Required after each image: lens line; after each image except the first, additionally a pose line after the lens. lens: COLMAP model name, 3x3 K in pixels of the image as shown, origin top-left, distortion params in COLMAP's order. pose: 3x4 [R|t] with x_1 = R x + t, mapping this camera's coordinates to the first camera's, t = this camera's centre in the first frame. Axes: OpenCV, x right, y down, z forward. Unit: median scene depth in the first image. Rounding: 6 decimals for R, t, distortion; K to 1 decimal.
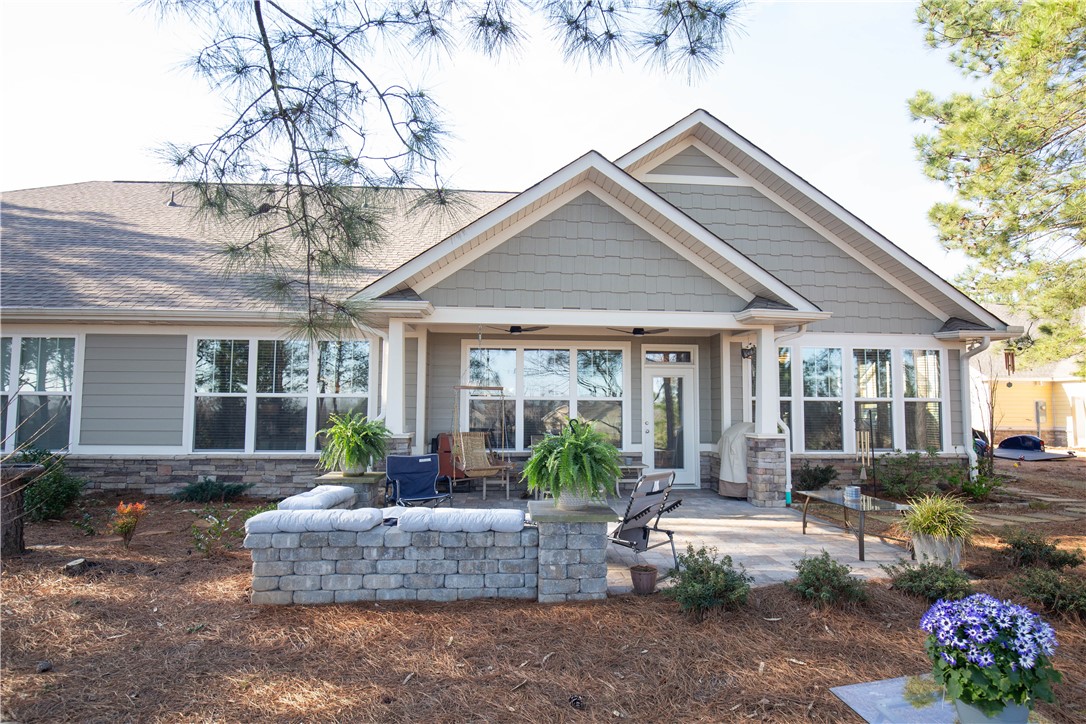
lens RADIAL K [[594.4, 0, 543.0], [0, 594.4, 361.2], [0, 0, 1]] dist [-0.017648, -0.000708]
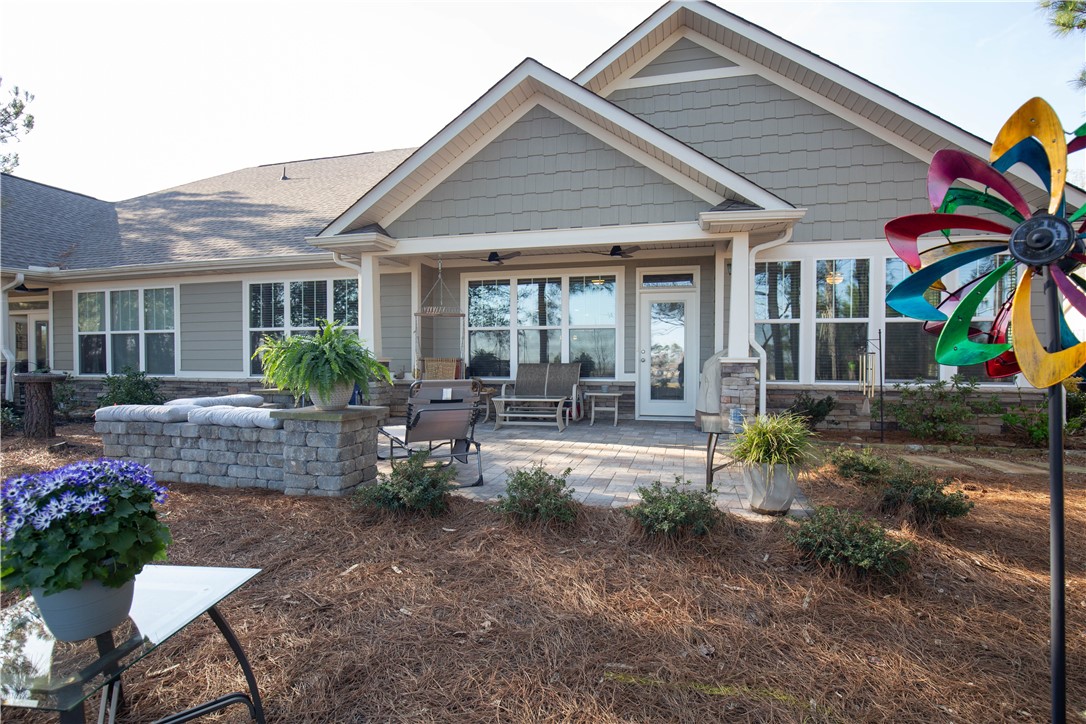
lens RADIAL K [[559.3, 0, 542.5], [0, 559.3, 365.6], [0, 0, 1]] dist [-0.022792, -0.000420]
pose [[0.941082, -0.001296, -0.338175, 0.386412], [0.030770, 0.996173, 0.081809, 0.058114], [0.336775, -0.087395, 0.937521, 0.129327]]
